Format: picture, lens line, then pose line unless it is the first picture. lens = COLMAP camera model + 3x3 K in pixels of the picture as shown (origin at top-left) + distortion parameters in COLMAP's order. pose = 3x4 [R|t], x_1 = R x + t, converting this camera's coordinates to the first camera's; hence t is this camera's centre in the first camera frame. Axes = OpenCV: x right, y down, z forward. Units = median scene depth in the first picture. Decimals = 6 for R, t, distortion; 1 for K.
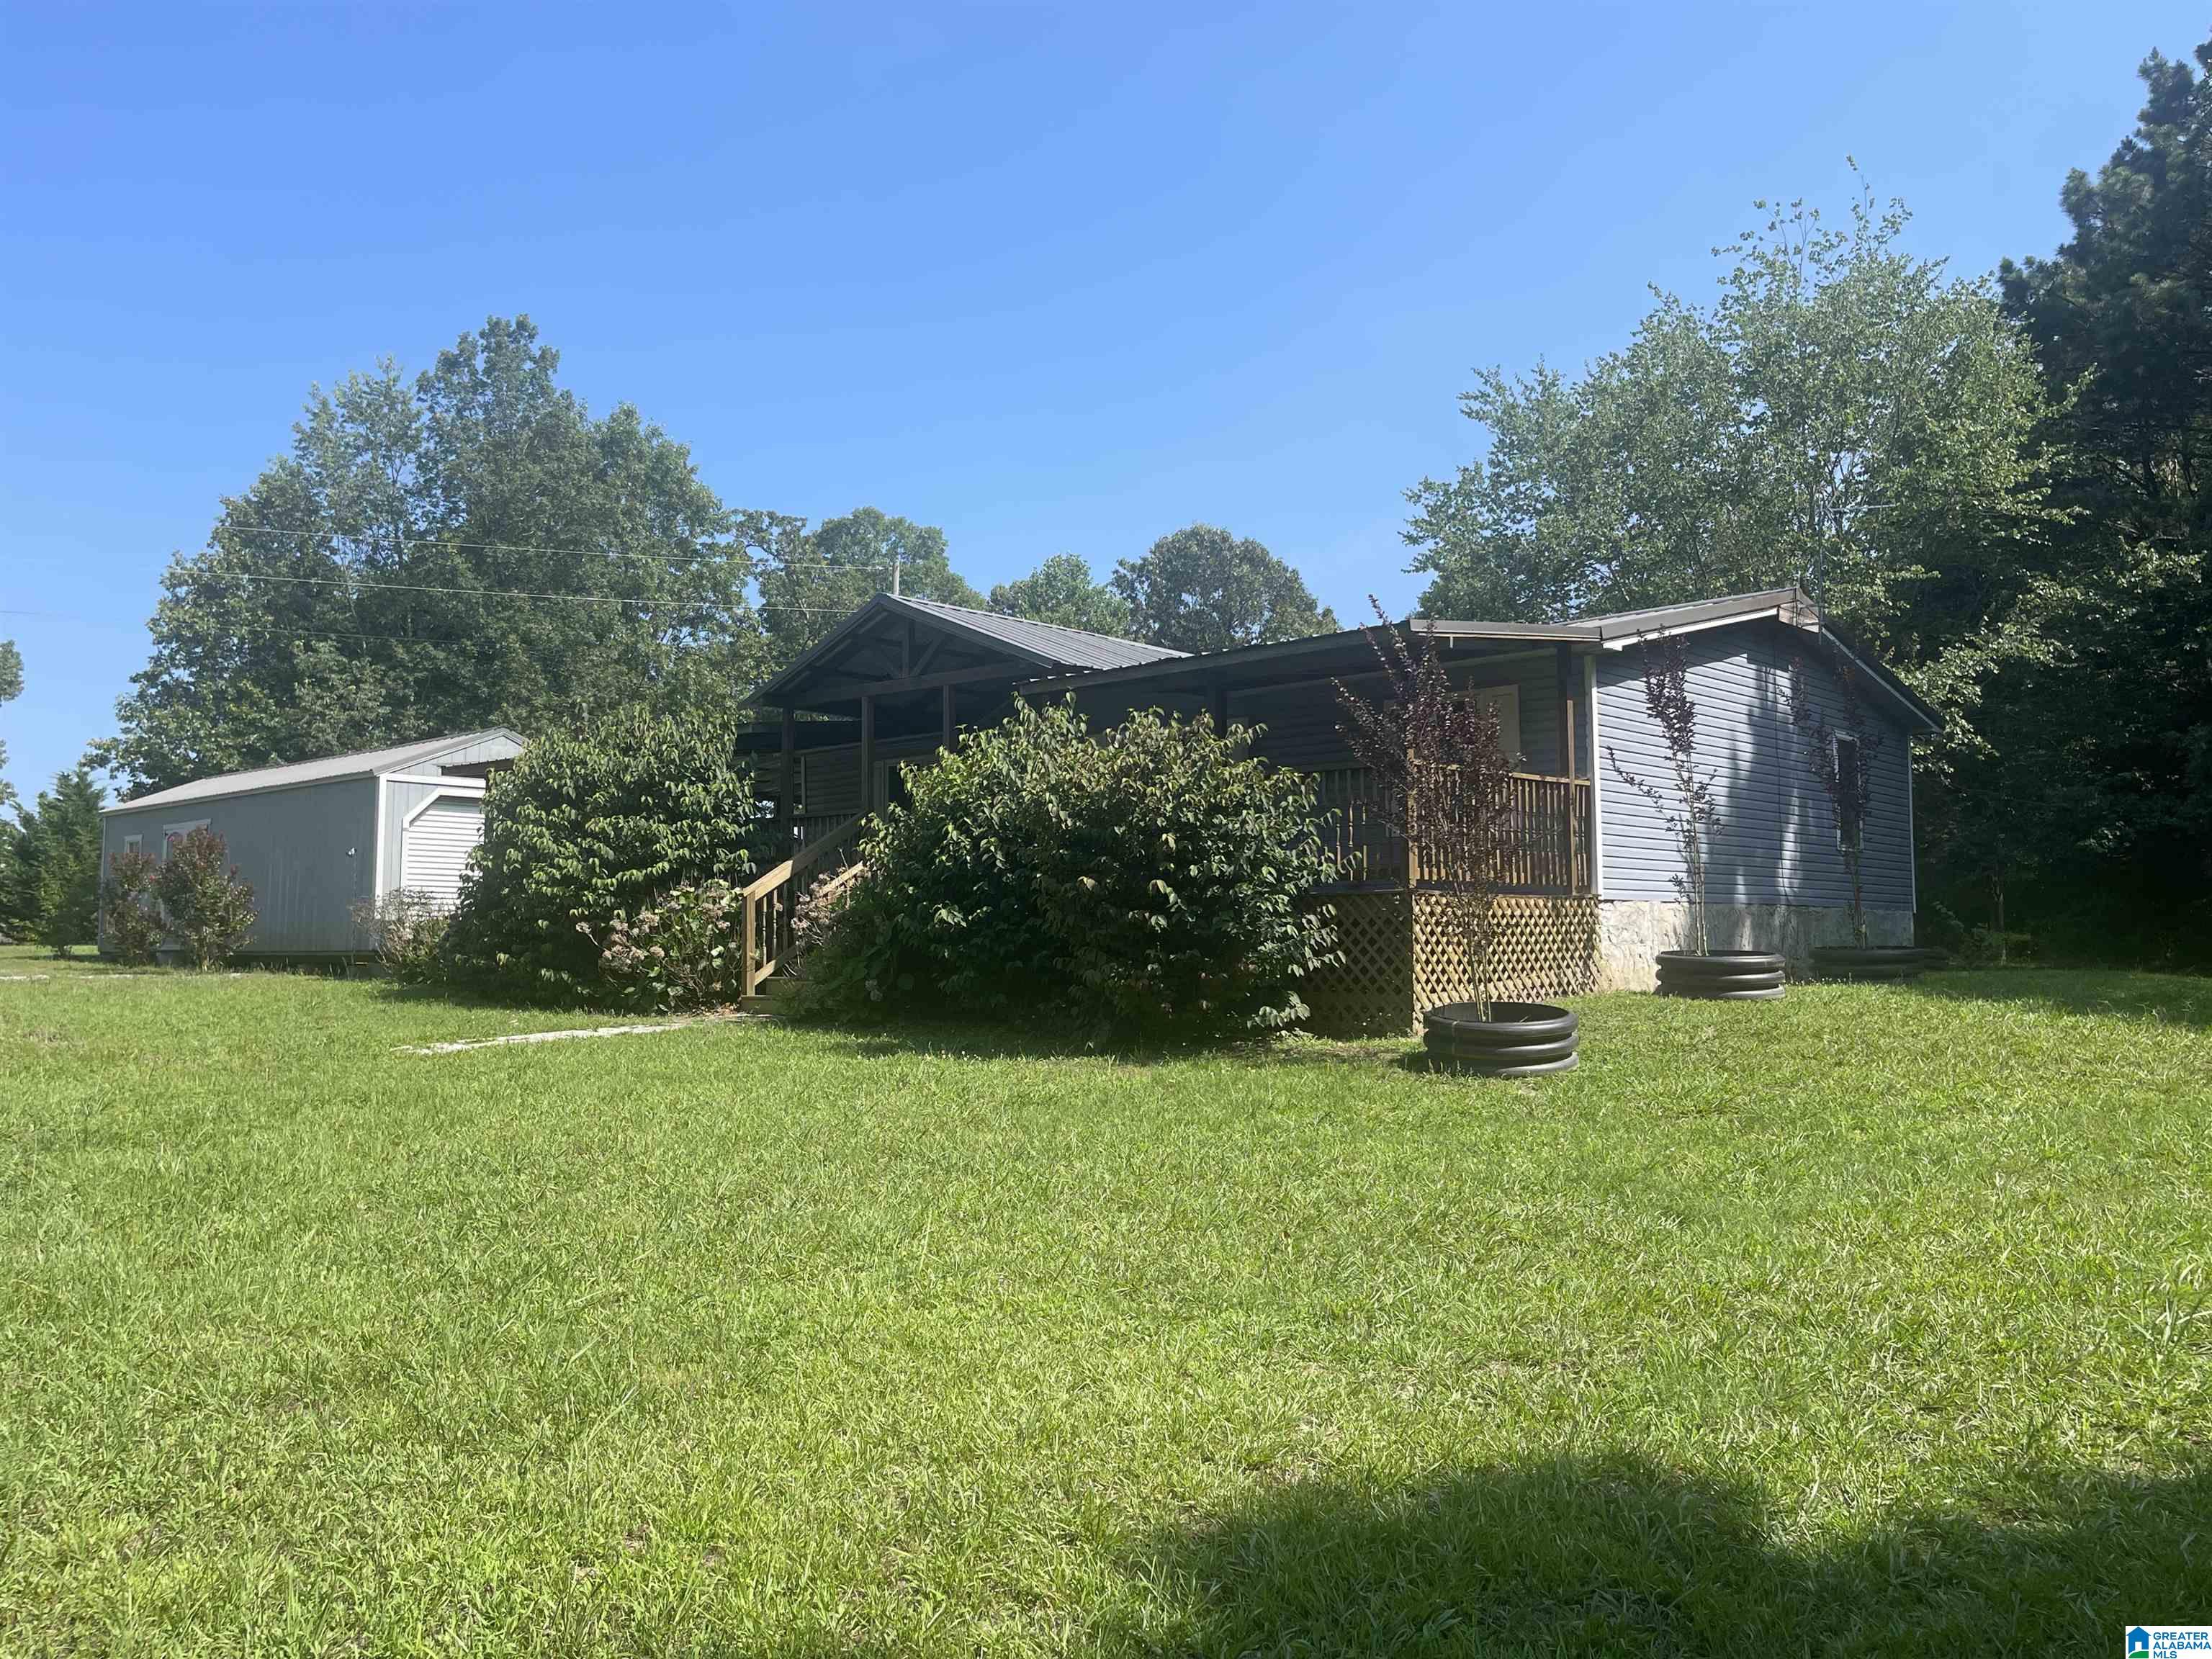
lens RADIAL K [[1764.0, 0, 1139.8], [0, 1764.0, 819.3], [0, 0, 1]] dist [0.040611, -0.030056]
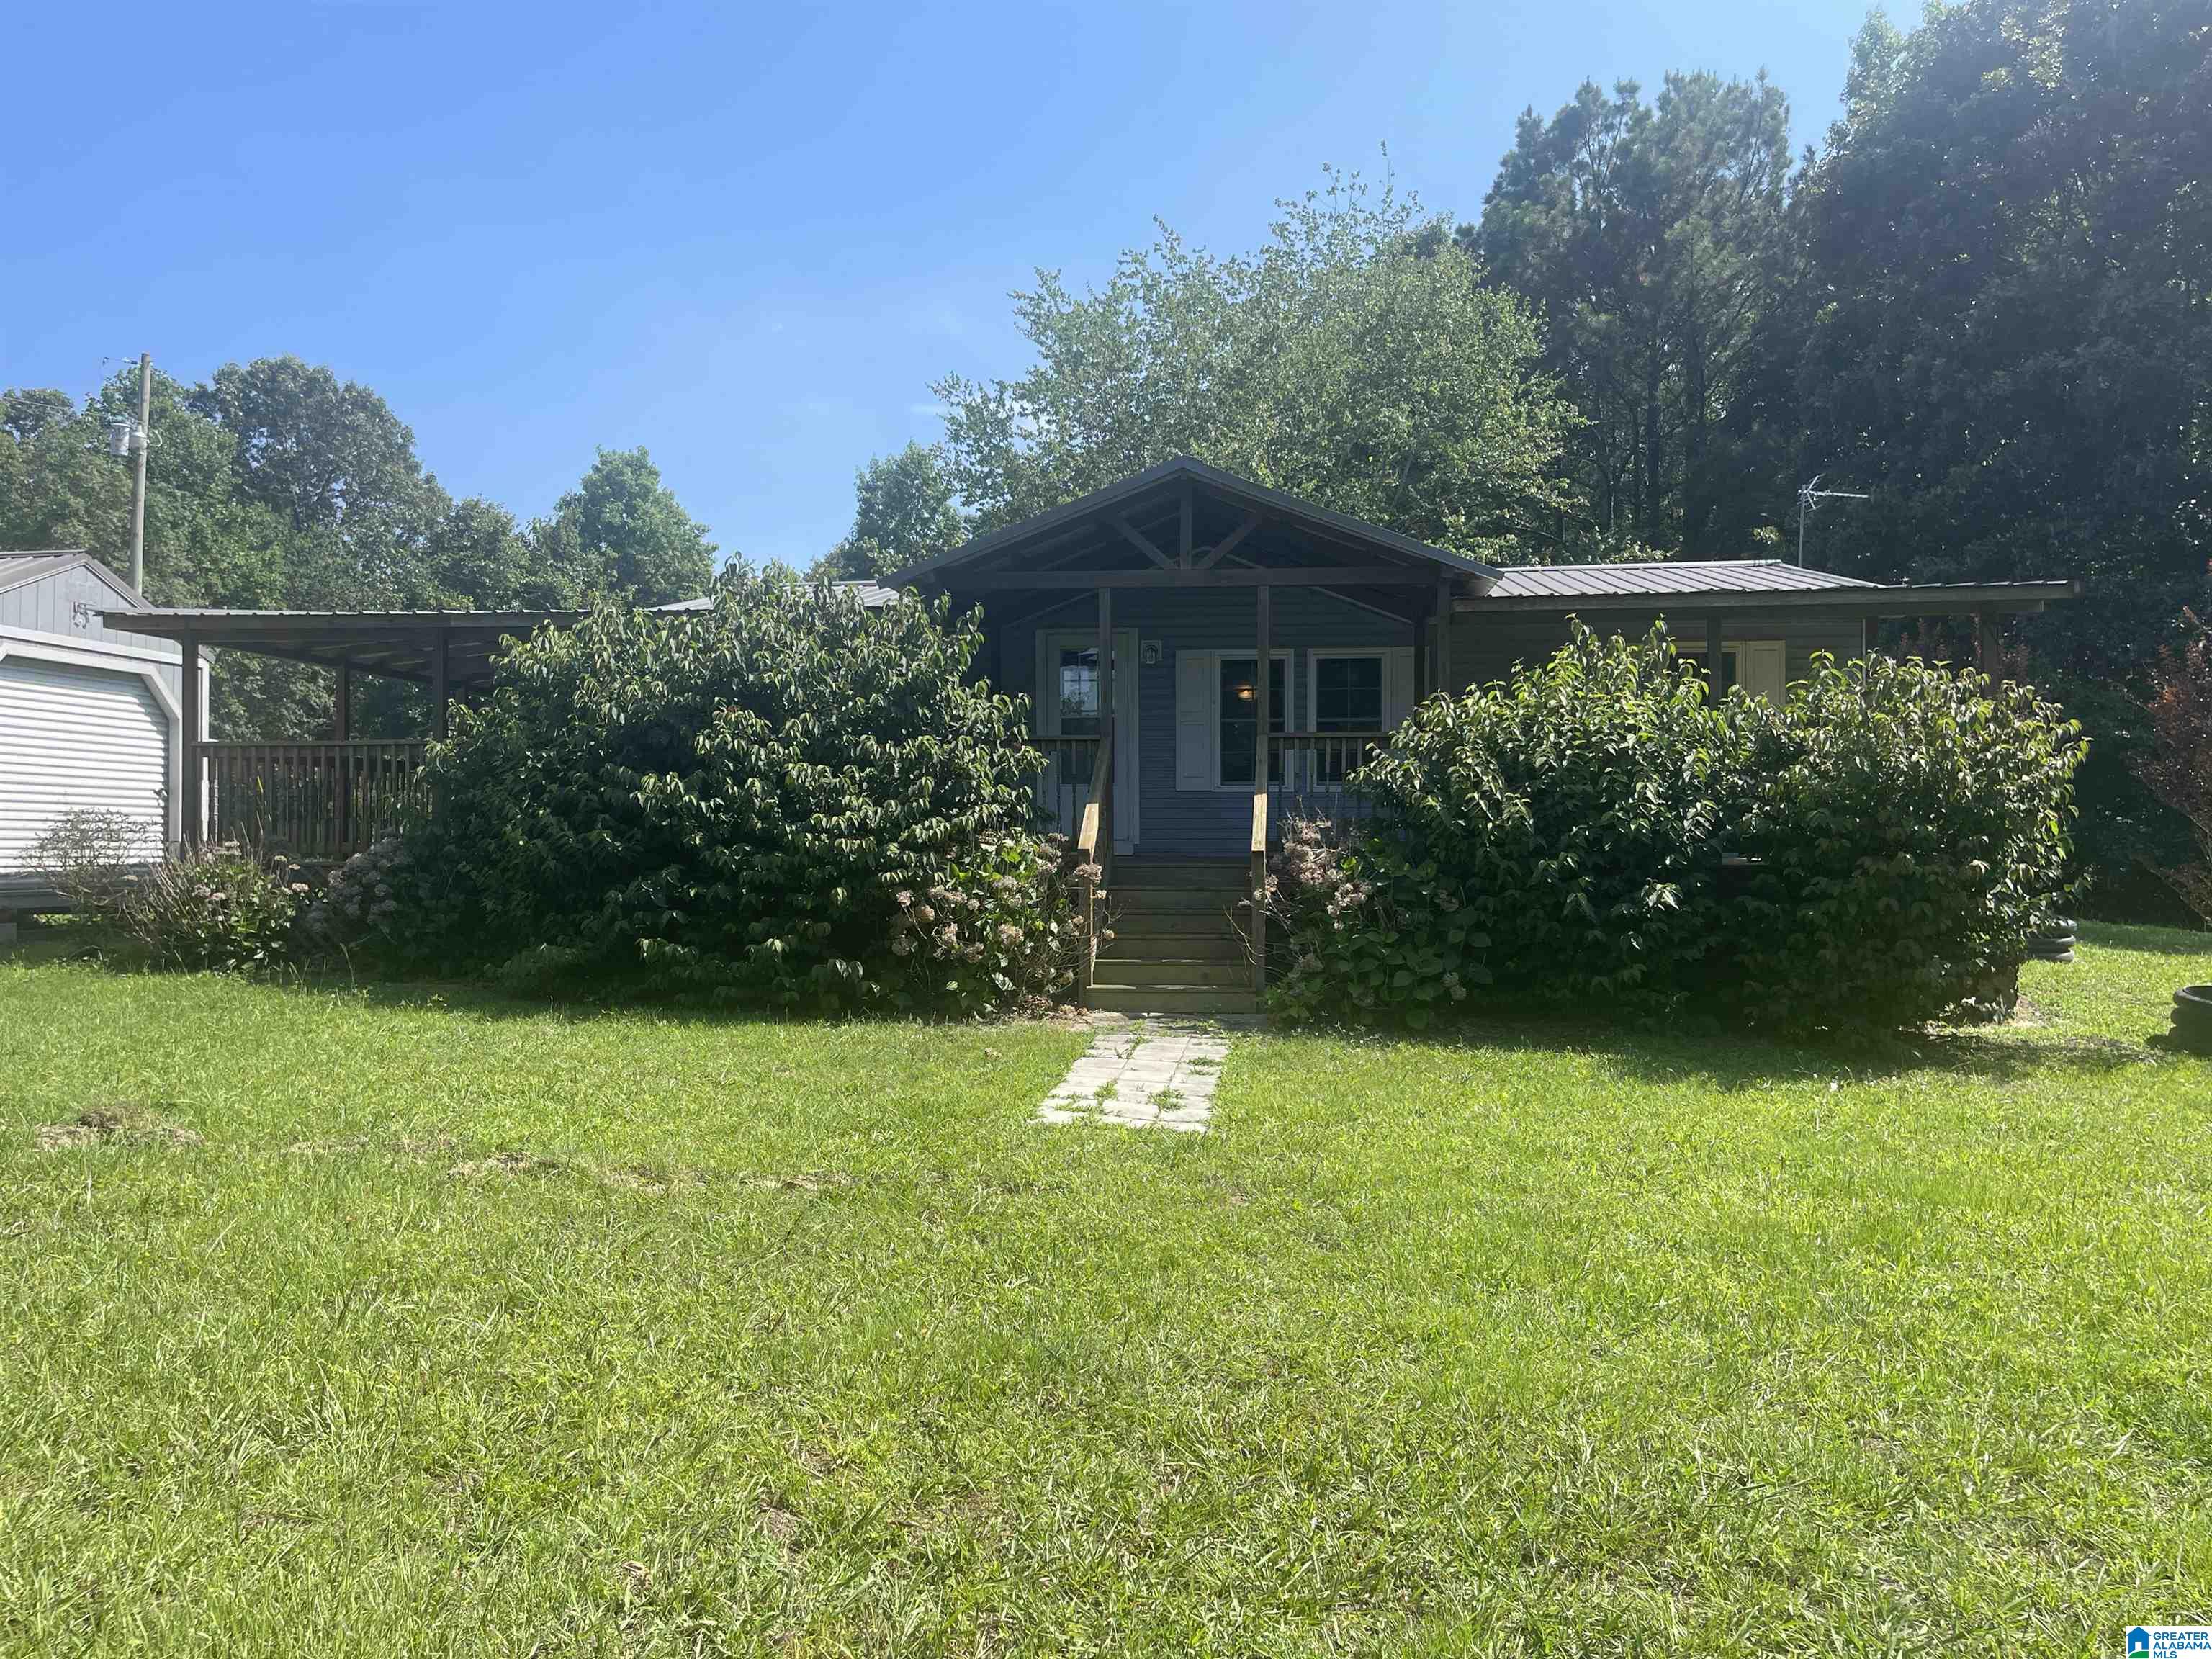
lens RADIAL K [[1682.9, 0, 1112.1], [0, 1682.9, 831.6], [0, 0, 1]] dist [0.047490, -0.050821]
pose [[0.815916, 0.007772, 0.578118, -0.651858], [-0.048255, 0.997336, 0.054696, -0.004131], [-0.576153, -0.072525, 0.814118, 0.447209]]
